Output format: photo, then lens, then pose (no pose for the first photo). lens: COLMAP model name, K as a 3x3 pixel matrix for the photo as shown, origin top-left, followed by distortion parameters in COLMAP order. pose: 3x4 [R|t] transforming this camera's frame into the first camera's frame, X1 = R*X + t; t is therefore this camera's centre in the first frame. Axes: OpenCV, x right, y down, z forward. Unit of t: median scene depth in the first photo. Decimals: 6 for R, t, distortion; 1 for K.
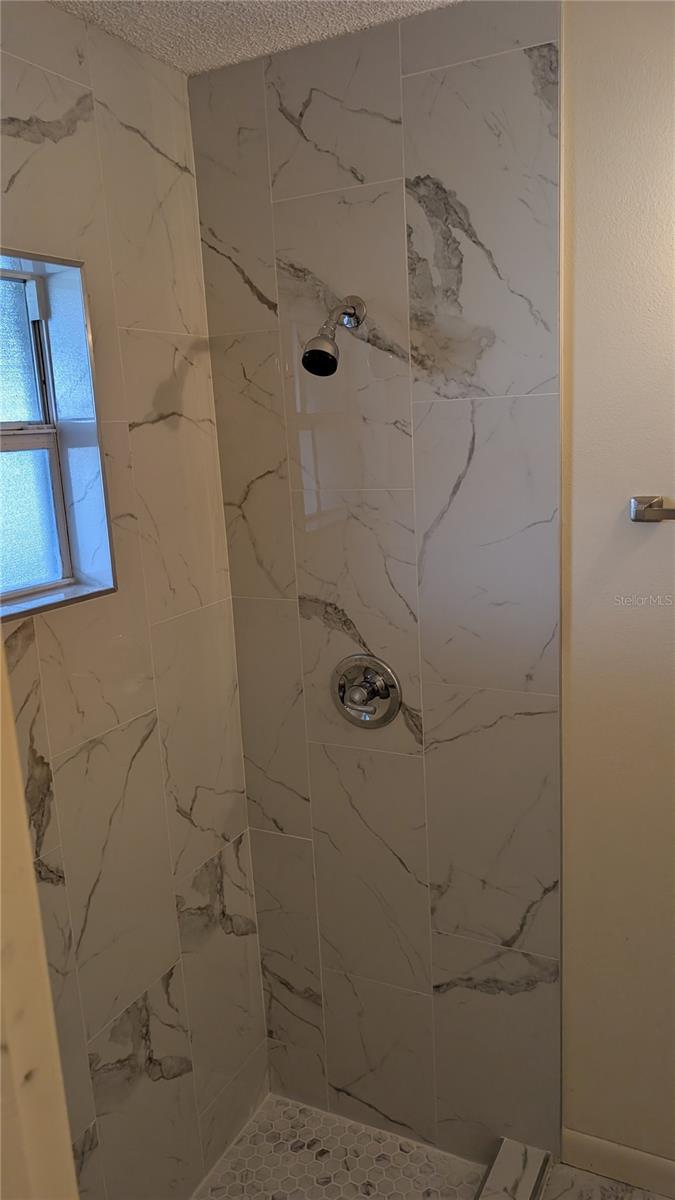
lens RADIAL K [[863.1, 0, 335.9], [0, 863.1, 603.3], [0, 0, 1]] dist [0.017416, -0.016616]
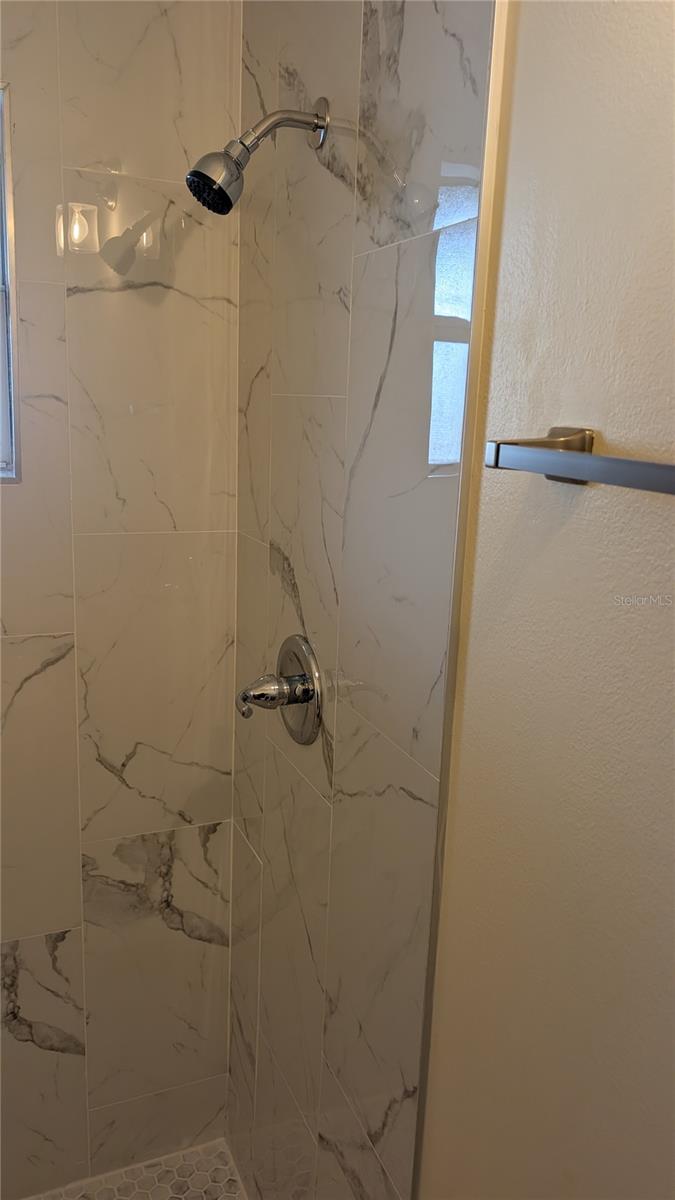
lens RADIAL K [[863.1, 0, 338.4], [0, 863.1, 597.5], [0, 0, 1]] dist [0.017416, -0.016616]
pose [[0.759950, 0.219755, -0.611705, 0.478916], [-0.207145, 0.973924, 0.092536, -0.042686], [0.616090, 0.056389, 0.785655, 0.467711]]
